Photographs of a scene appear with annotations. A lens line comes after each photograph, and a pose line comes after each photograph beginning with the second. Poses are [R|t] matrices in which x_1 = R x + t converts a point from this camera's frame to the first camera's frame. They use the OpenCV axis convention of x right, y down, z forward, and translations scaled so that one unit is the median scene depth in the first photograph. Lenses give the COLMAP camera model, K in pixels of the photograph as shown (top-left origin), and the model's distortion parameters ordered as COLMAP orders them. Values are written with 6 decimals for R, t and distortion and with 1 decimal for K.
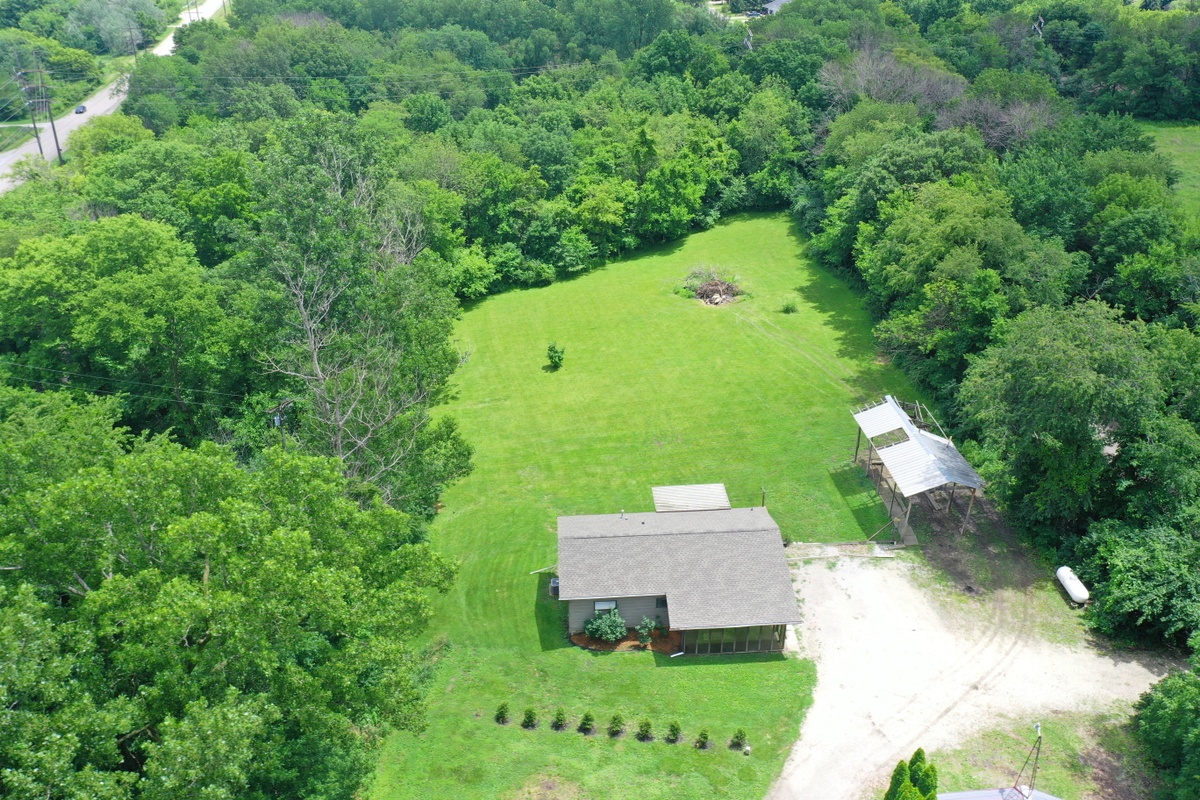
lens RADIAL K [[958.2, 0, 600.0], [0, 958.2, 400.0], [0, 0, 1]] dist [0.000777, 0.001066]
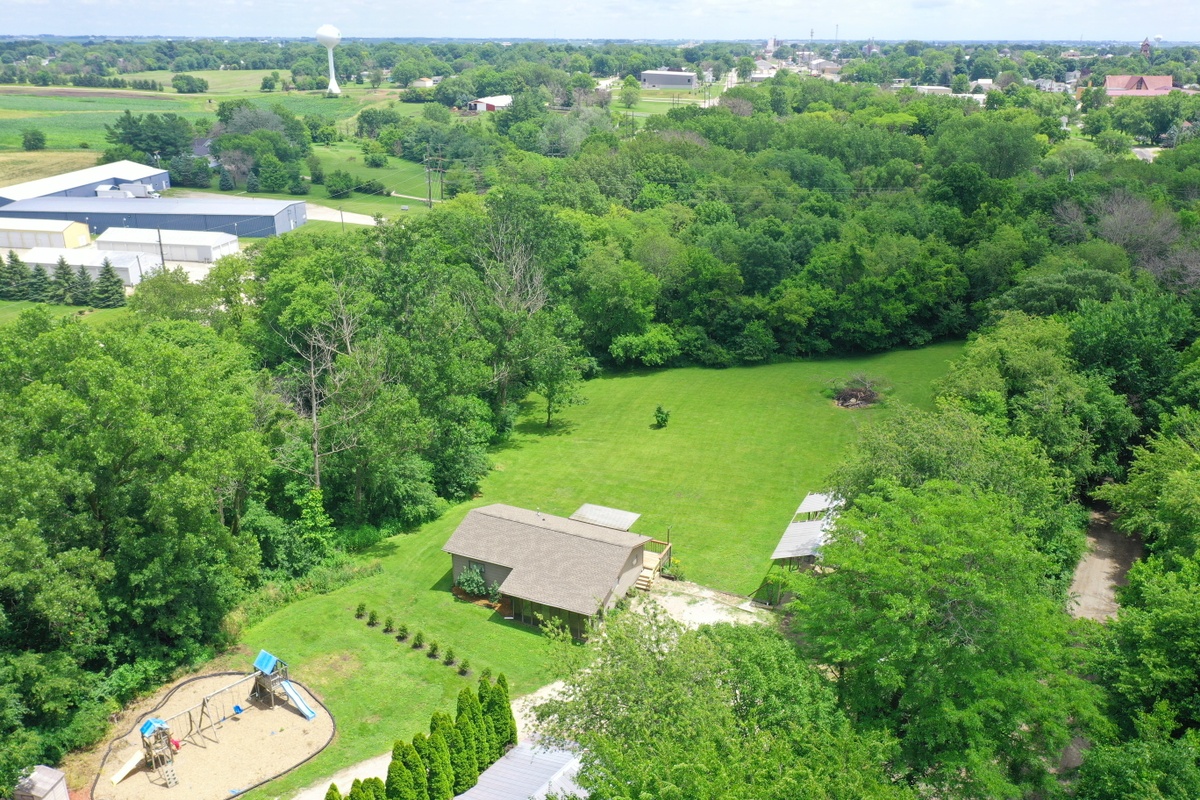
lens RADIAL K [[957.5, 0, 602.3], [0, 957.5, 392.7], [0, 0, 1]] dist [0.009302, 0.000974]
pose [[0.882767, 0.174968, -0.436015, 0.369274], [-0.230040, 0.970176, -0.076425, 0.029146], [0.409639, 0.167767, 0.896688, -0.053893]]
